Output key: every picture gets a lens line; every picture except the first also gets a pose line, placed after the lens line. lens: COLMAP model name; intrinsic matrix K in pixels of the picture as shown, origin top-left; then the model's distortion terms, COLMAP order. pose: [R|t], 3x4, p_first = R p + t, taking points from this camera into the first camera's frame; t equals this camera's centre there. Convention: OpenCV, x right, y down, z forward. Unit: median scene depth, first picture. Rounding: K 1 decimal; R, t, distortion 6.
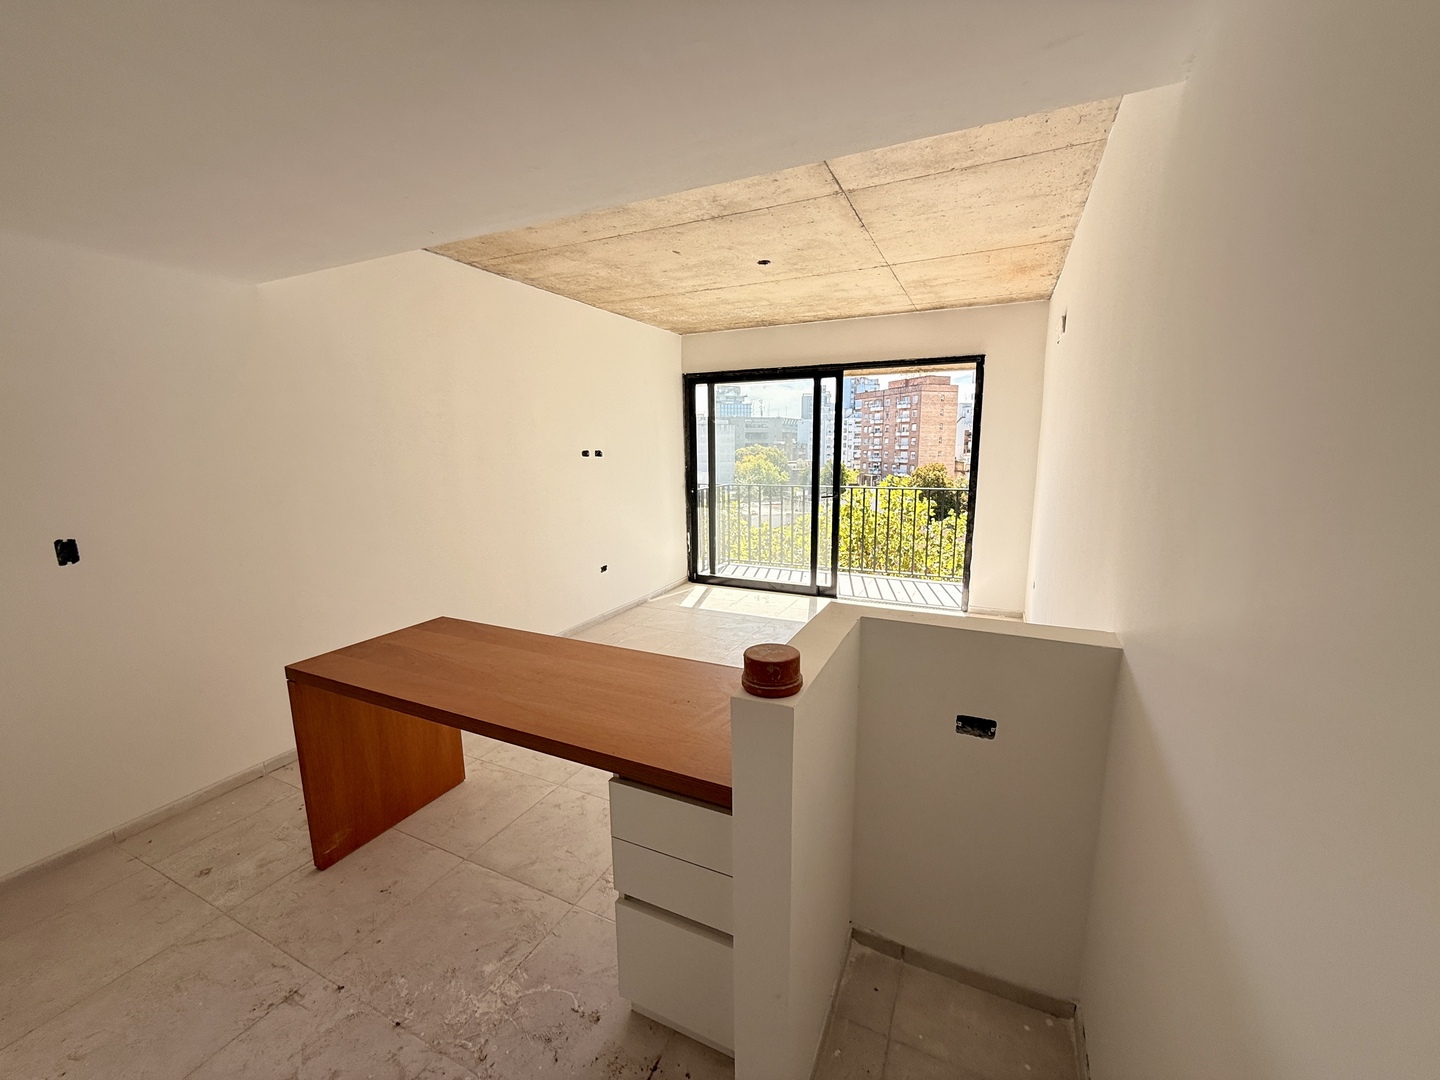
lens RADIAL K [[573.4, 0, 726.6], [0, 573.4, 541.5], [0, 0, 1]] dist [0.000596, -0.000291]
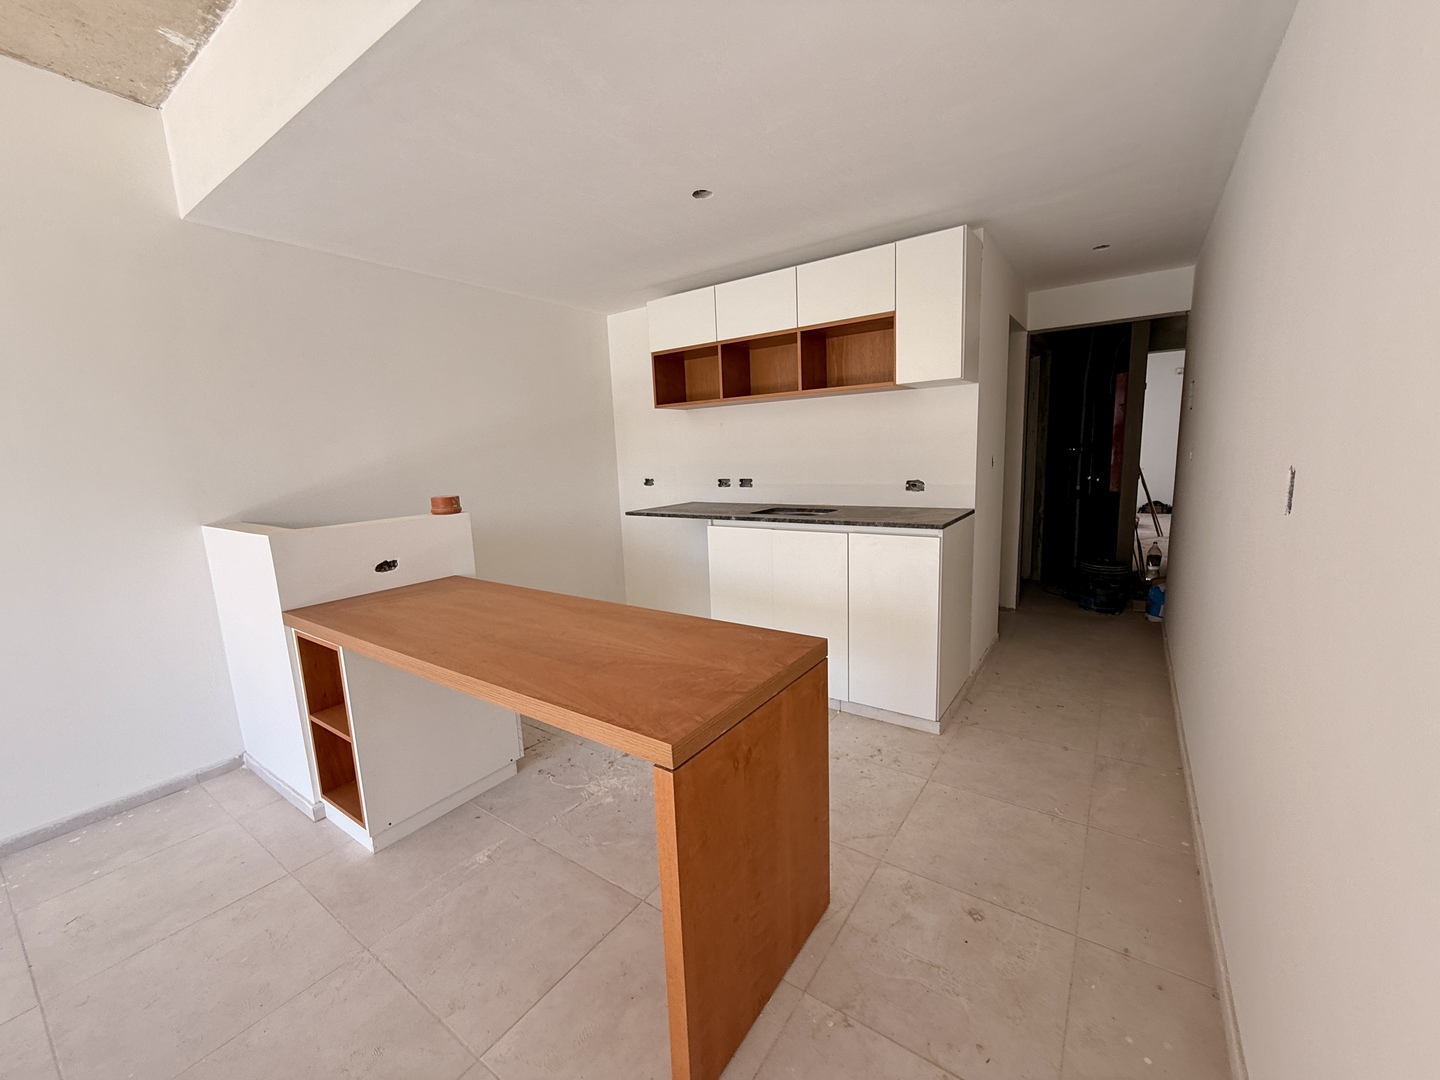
lens RADIAL K [[573.4, 0, 726.6], [0, 573.4, 541.5], [0, 0, 1]] dist [0.000596, -0.000291]
pose [[-0.985950, 0.019571, 0.165893, -0.441473], [0.073223, 0.943252, 0.323905, -0.090661], [-0.150140, 0.331502, -0.931432, 0.966302]]
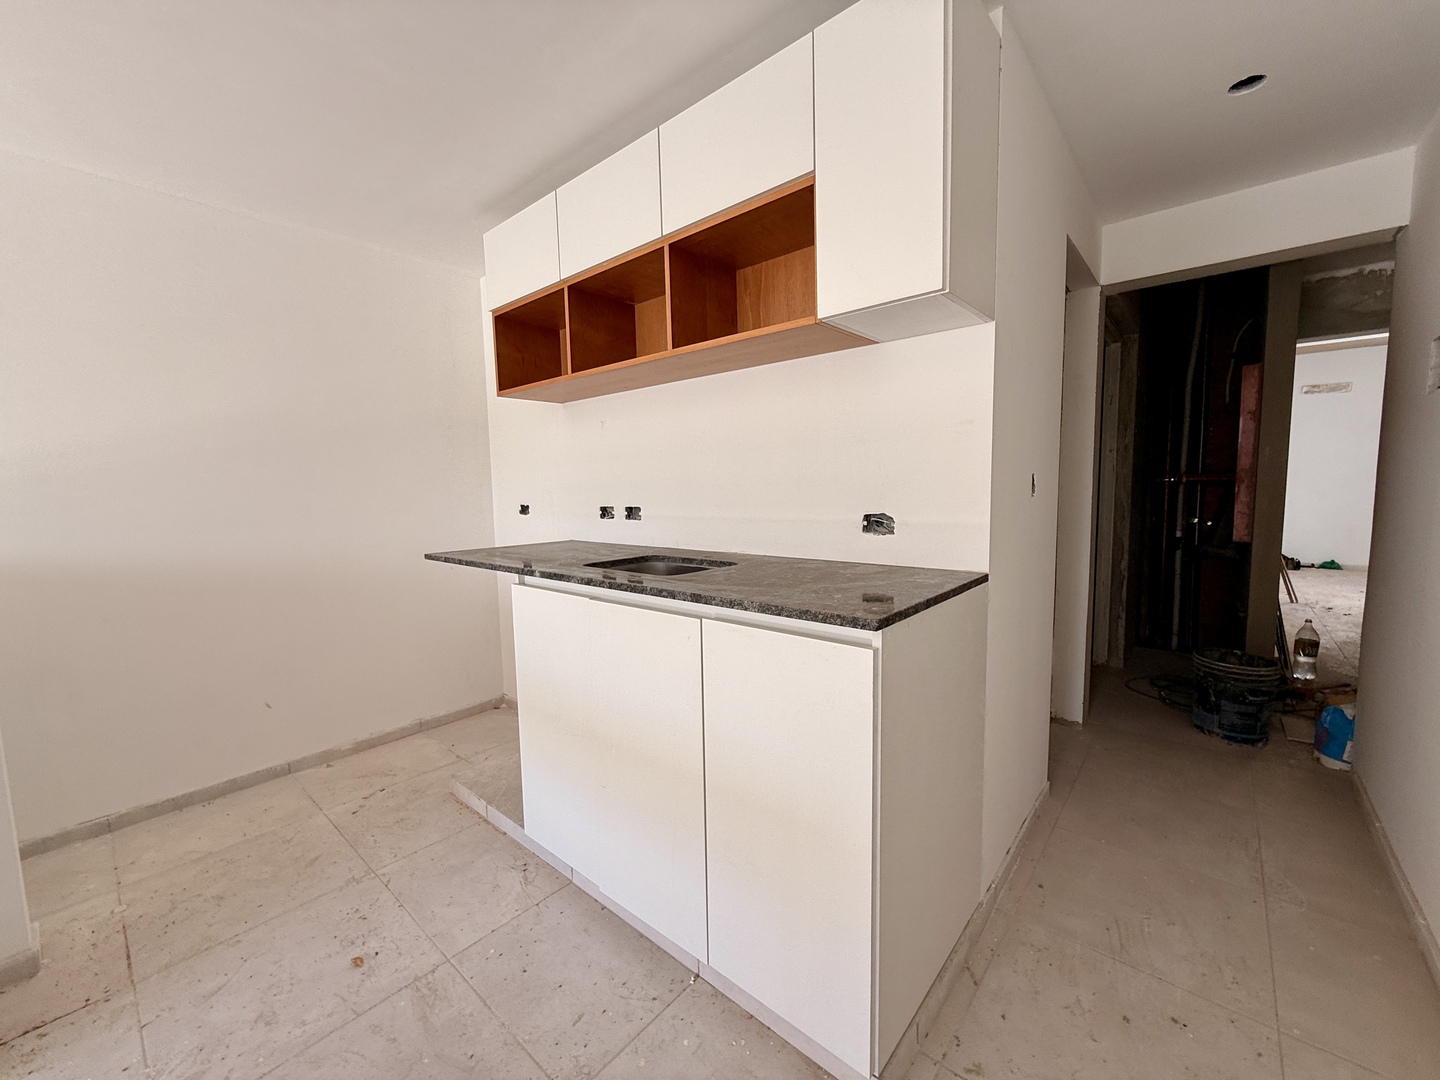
lens RADIAL K [[573.4, 0, 726.6], [0, 573.4, 541.5], [0, 0, 1]] dist [0.000596, -0.000291]
pose [[-0.965148, 0.001651, 0.261698, -0.584551], [0.071947, 0.963122, 0.259267, 0.016722], [-0.251619, 0.269060, -0.929674, 0.551780]]
